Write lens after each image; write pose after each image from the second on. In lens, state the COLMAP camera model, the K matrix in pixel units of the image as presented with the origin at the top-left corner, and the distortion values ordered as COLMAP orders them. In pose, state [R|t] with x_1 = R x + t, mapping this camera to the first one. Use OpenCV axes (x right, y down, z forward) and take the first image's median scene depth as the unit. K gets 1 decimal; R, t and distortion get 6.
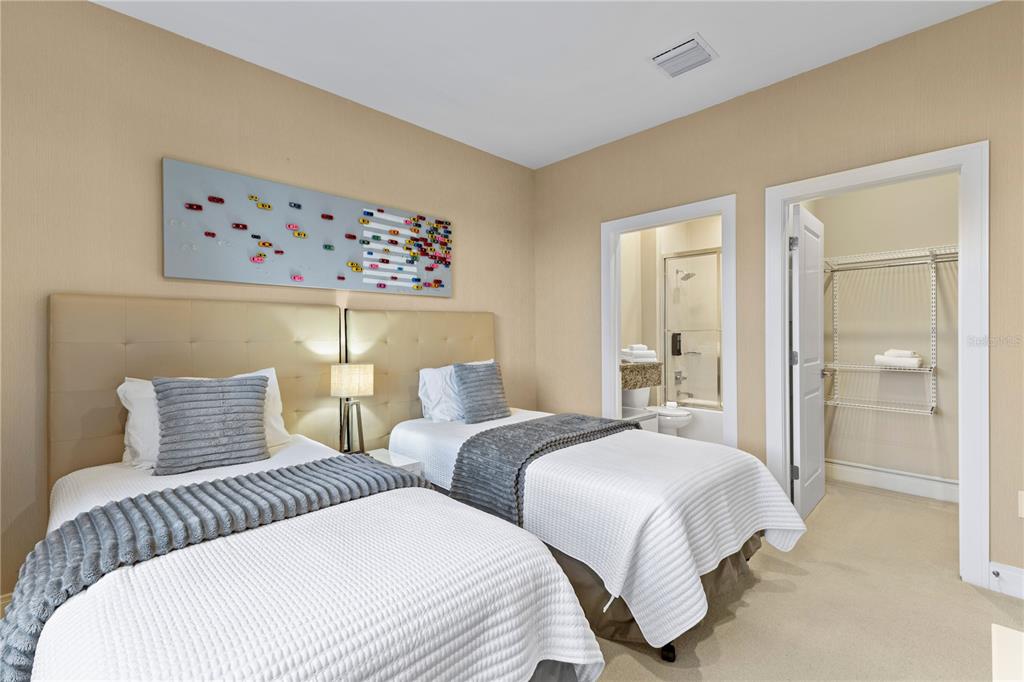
lens RADIAL K [[448.6, 0, 518.4], [0, 448.6, 335.9], [0, 0, 1]] dist [0.004983, -0.000076]
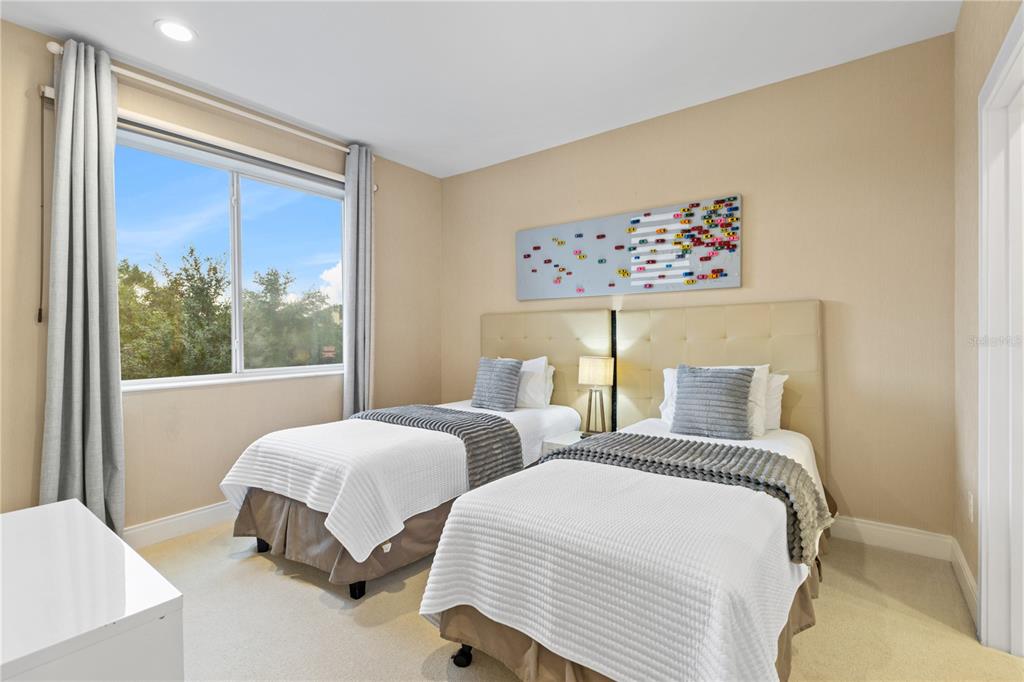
lens RADIAL K [[474.3, 0, 513.7], [0, 474.3, 338.2], [0, 0, 1]] dist [-0.003150, -0.000353]
pose [[0.145471, 0.008294, -0.989328, 0.702238], [0.007025, 0.999931, 0.009416, -0.002618], [0.989338, -0.008319, 0.145403, 0.496564]]
